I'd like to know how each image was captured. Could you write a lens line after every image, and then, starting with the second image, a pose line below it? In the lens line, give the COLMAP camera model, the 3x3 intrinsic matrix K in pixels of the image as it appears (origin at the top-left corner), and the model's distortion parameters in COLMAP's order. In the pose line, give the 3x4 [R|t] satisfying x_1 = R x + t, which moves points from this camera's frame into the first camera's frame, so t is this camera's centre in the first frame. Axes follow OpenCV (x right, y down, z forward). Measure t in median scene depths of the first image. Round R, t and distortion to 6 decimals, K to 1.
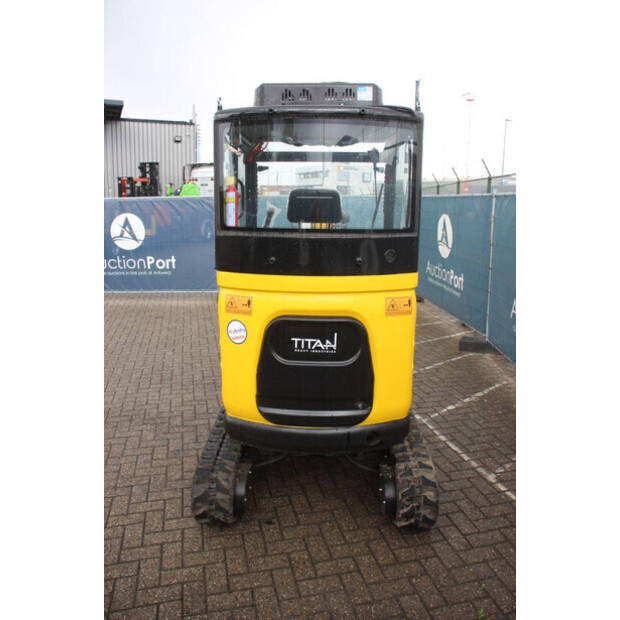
lens RADIAL K [[494.6, 0, 310.0], [0, 494.6, 310.0], [0, 0, 1]] dist [-0.155957, 0.127328]
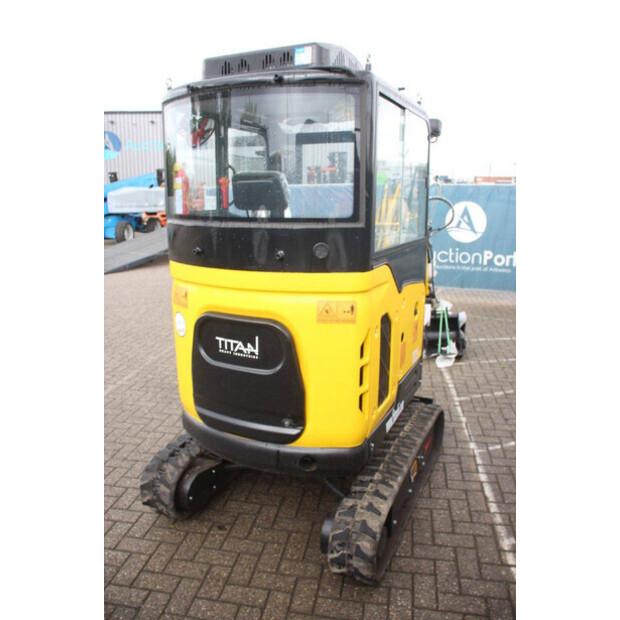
lens RADIAL K [[494.6, 0, 310.0], [0, 494.6, 310.0], [0, 0, 1]] dist [-0.155957, 0.127328]
pose [[0.918325, 0.083105, -0.387006, 0.446860], [-0.075259, 0.996535, 0.035411, -0.036106], [0.388608, -0.003393, 0.921397, 0.217613]]
